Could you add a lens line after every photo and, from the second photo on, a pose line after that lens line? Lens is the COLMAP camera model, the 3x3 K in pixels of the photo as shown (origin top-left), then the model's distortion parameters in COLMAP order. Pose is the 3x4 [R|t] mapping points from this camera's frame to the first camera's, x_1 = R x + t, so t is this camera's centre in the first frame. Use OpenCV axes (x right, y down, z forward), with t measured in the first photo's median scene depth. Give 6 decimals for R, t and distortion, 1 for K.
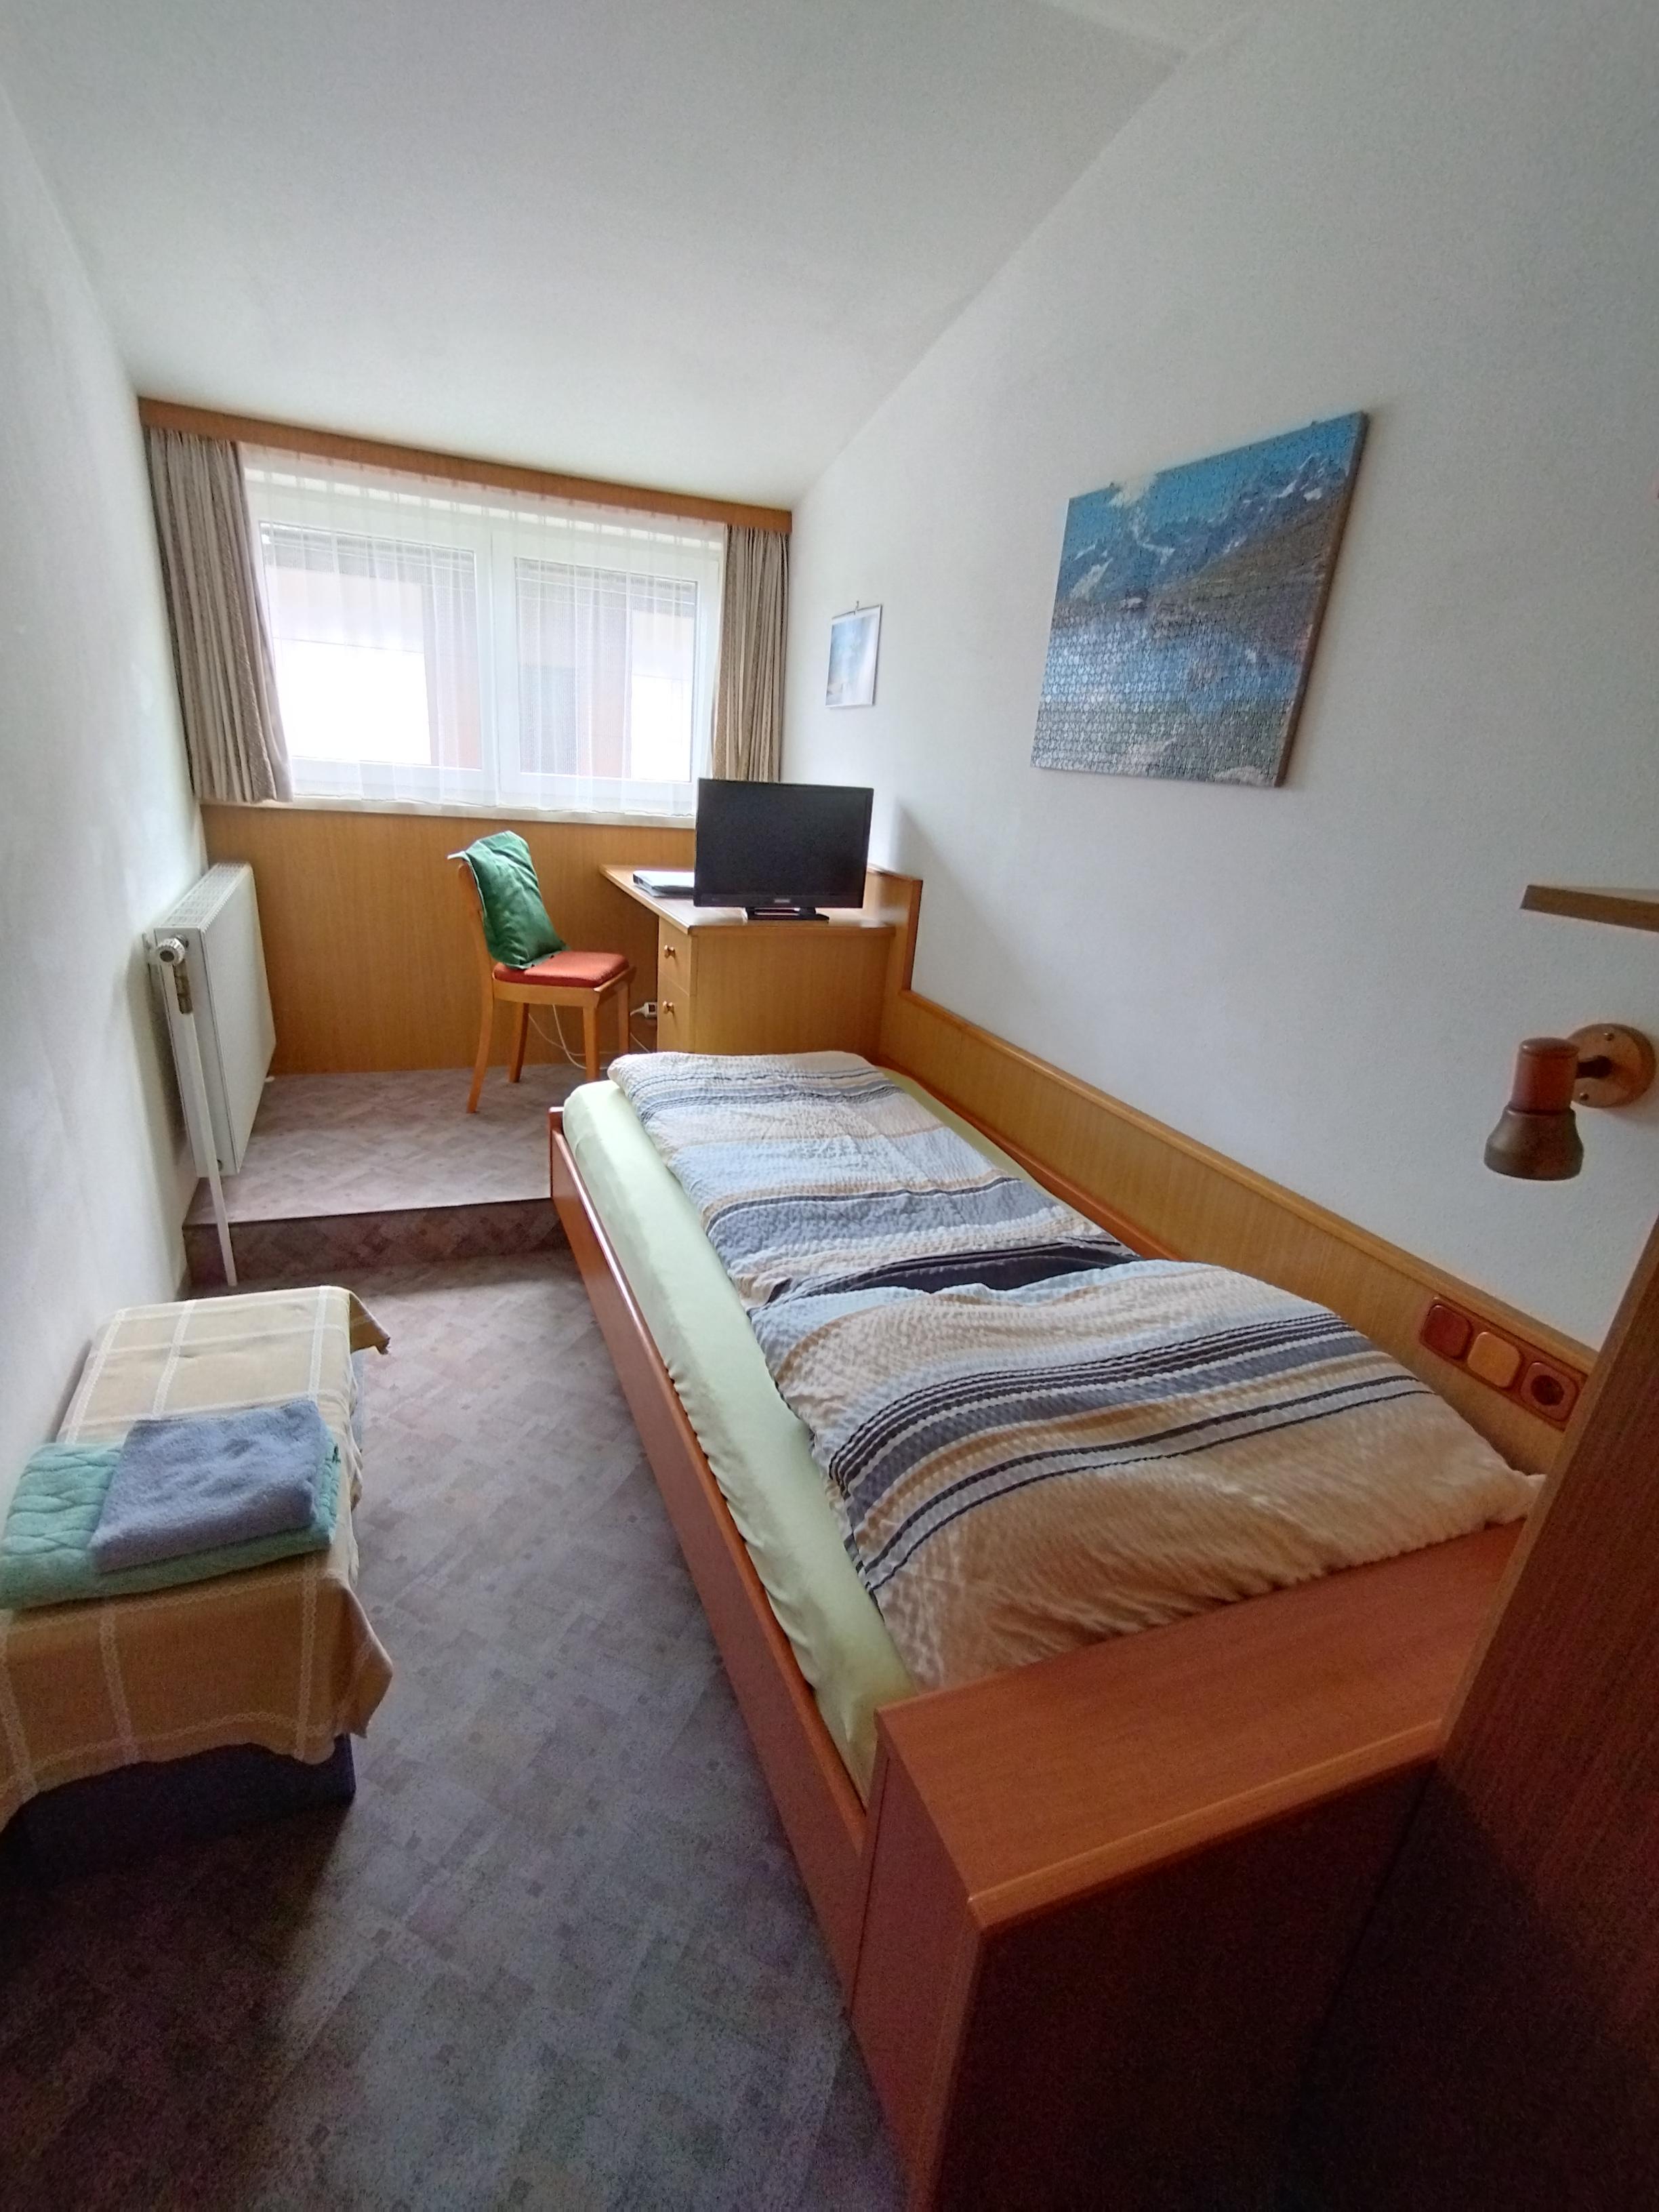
lens RADIAL K [[1010.9, 0, 829.5], [0, 1010.9, 1106.0], [0, 0, 1]] dist [-0.017986, 0.000008]
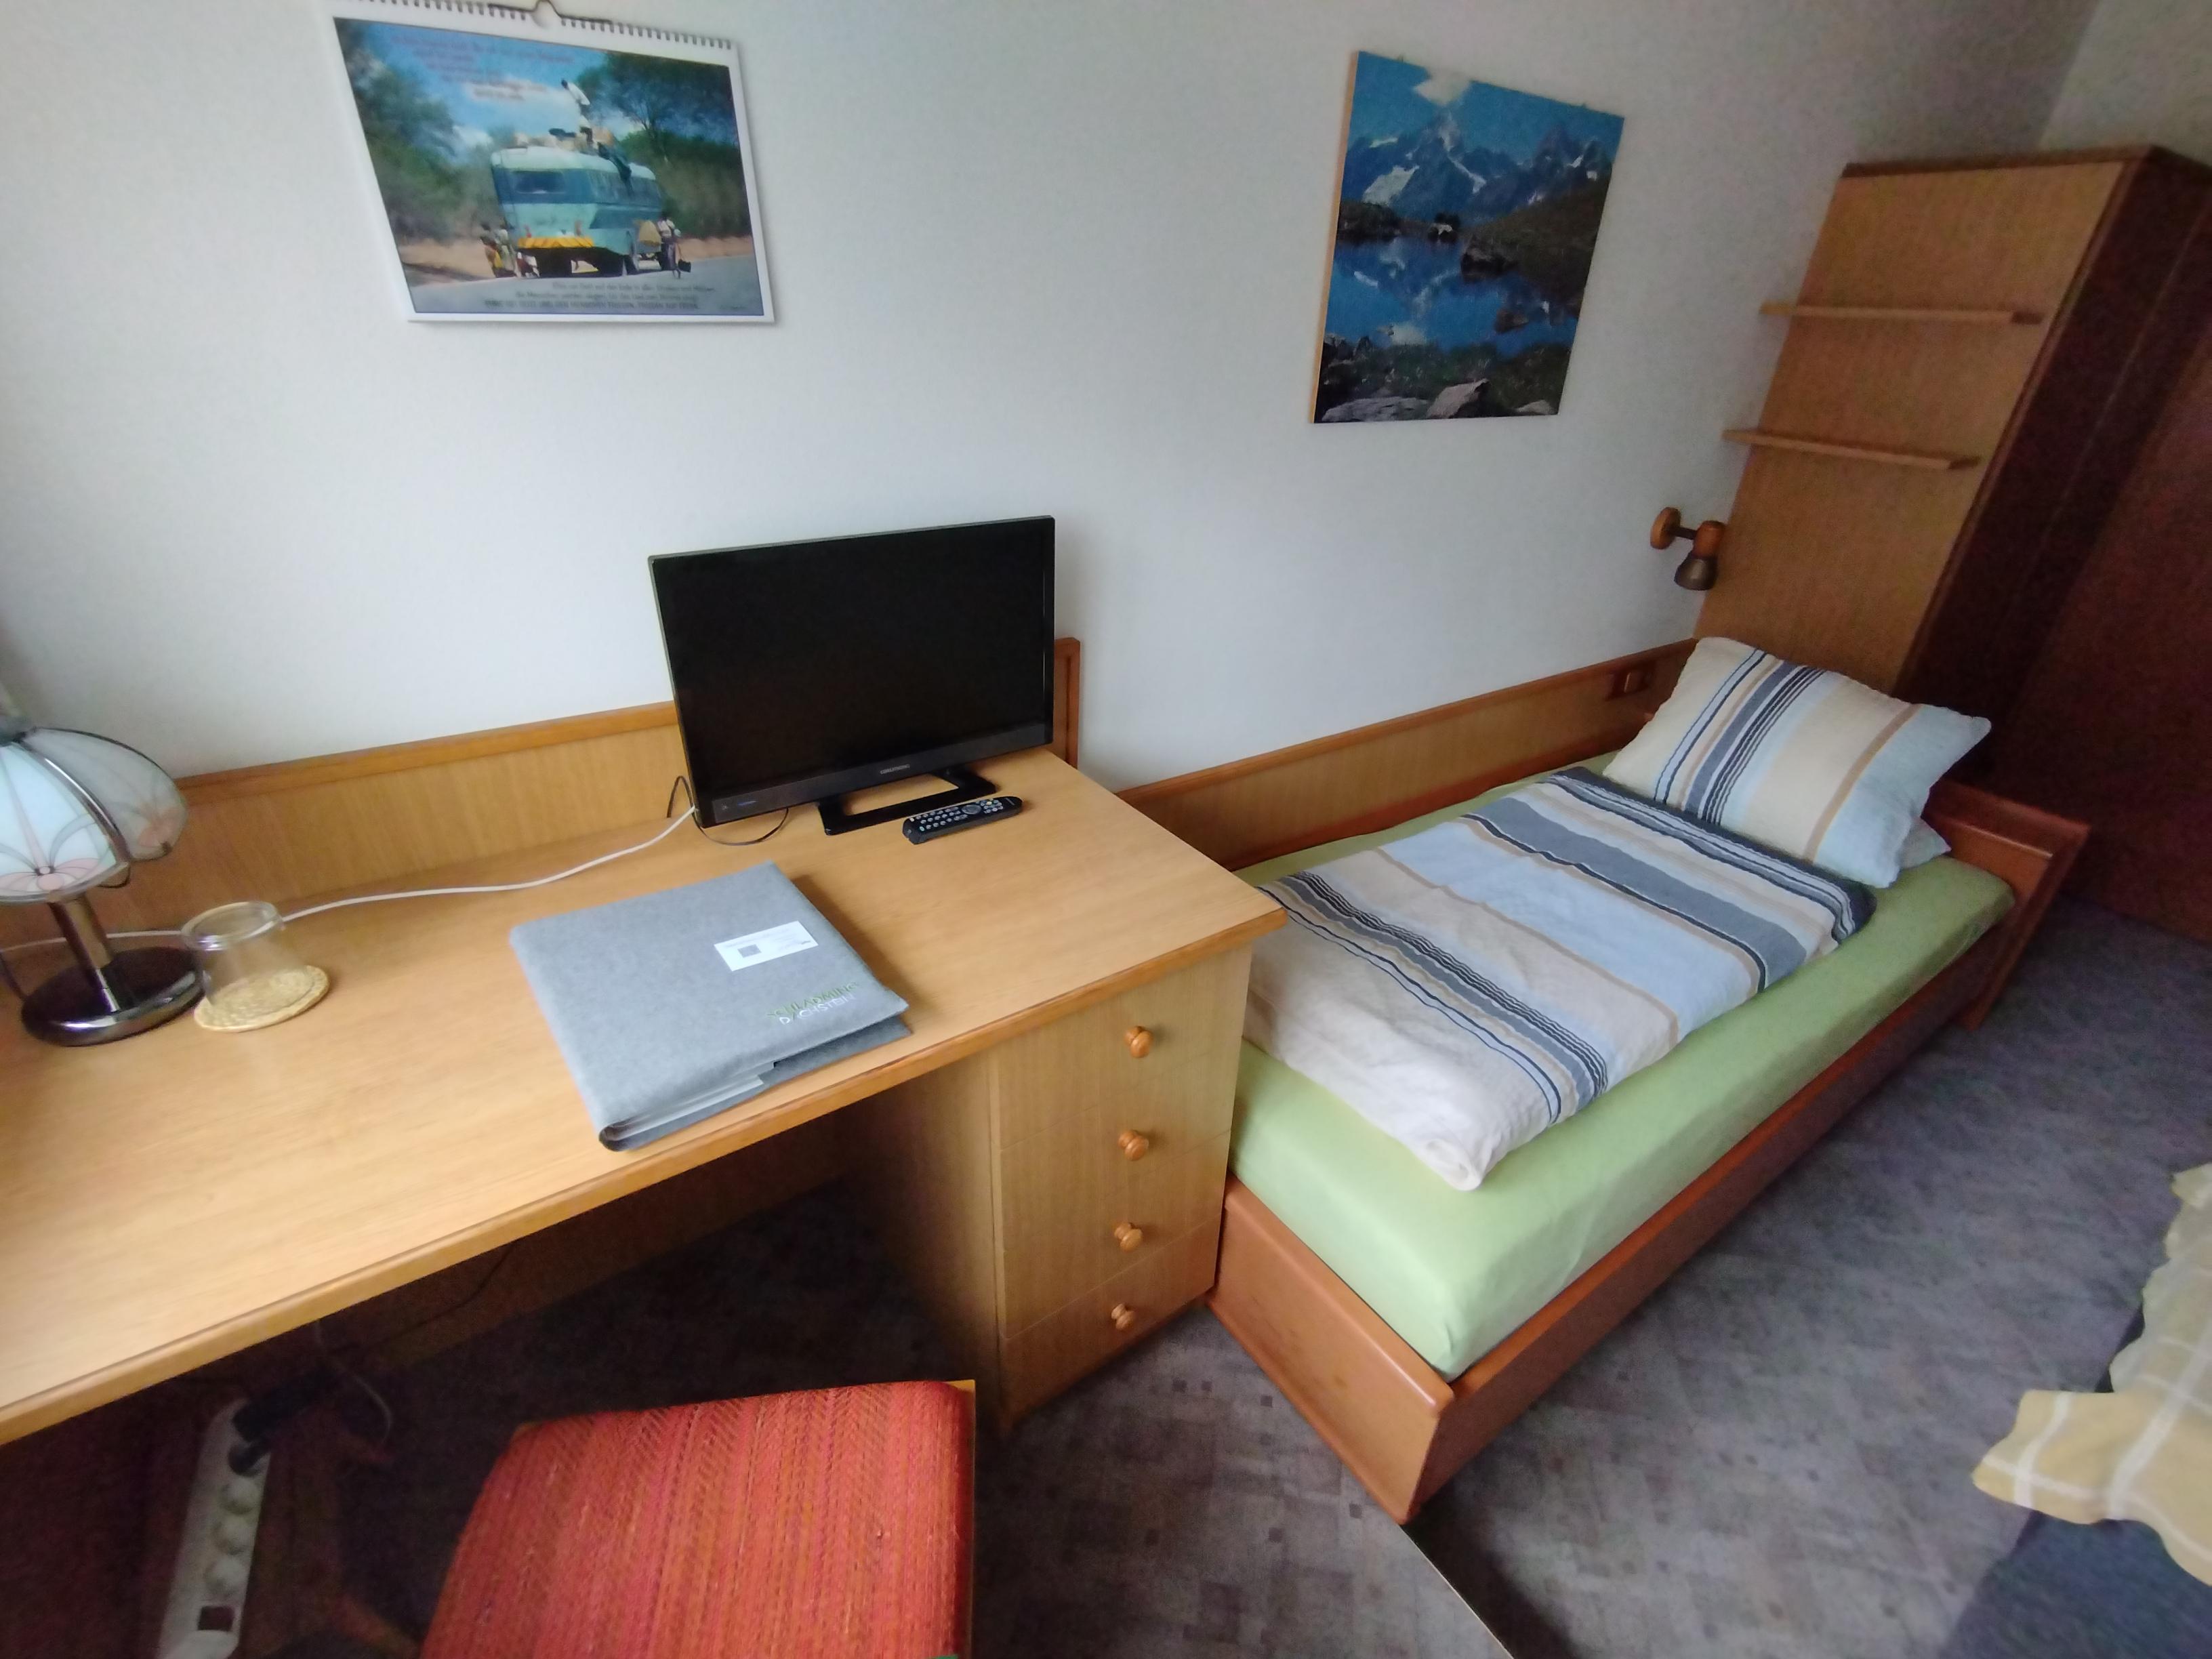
lens RADIAL K [[1010.9, 0, 1144.9], [0, 1010.9, 842.2], [0, 0, 1]] dist [-0.017986, 0.000008]
pose [[-0.239424, -0.530958, 0.812872, -0.685903], [0.272911, 0.766664, 0.581159, -0.694412], [-0.931770, 0.360985, -0.038653, 1.526464]]
